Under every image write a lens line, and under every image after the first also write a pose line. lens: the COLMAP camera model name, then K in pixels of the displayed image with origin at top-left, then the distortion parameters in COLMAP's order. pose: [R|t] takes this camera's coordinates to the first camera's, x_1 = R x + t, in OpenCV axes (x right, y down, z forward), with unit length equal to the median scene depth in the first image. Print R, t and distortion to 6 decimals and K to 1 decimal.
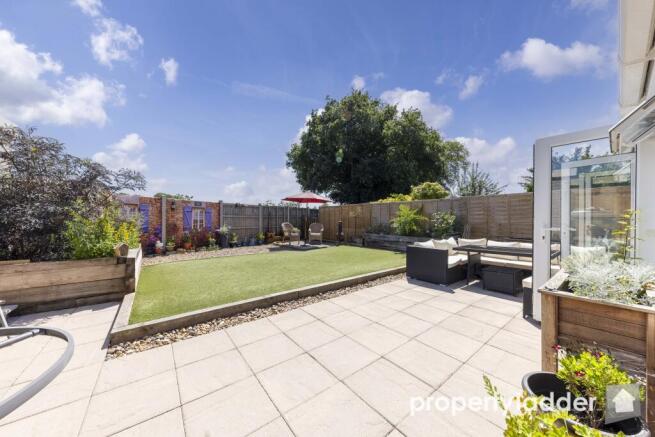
lens RADIAL K [[223.5, 0, 328.9], [0, 223.5, 219.2], [0, 0, 1]] dist [0.001343, -0.000168]
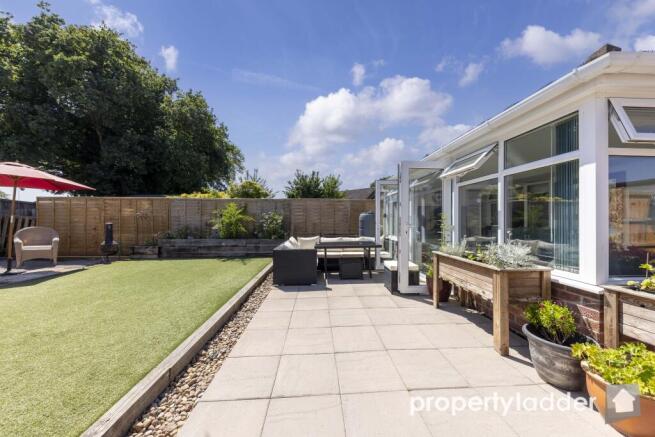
lens RADIAL K [[223.5, 0, 328.9], [0, 223.5, 219.2], [0, 0, 1]] dist [0.001343, -0.000168]
pose [[0.567624, -0.000279, 0.823288, -0.118286], [0.000654, 1.000000, -0.000113, -0.000269], [-0.823288, 0.000603, 0.567624, 0.155059]]
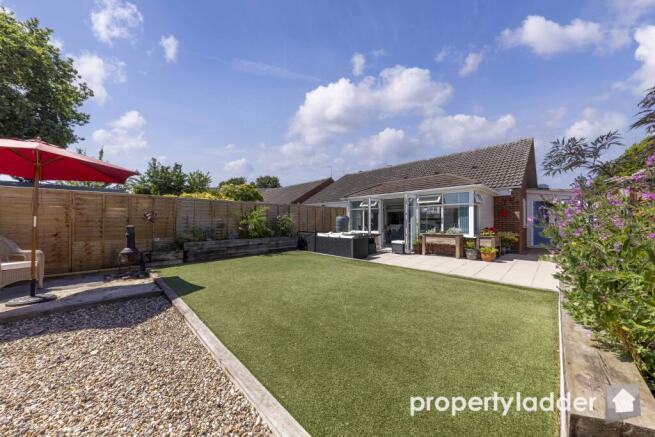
lens RADIAL K [[223.5, 0, 328.9], [0, 223.5, 219.2], [0, 0, 1]] dist [0.001343, -0.000168]
pose [[-0.121984, 0.001343, 0.992531, -0.519403], [0.000642, 0.999999, -0.001274, -0.004285], [-0.992532, 0.000482, -0.121985, 0.635275]]
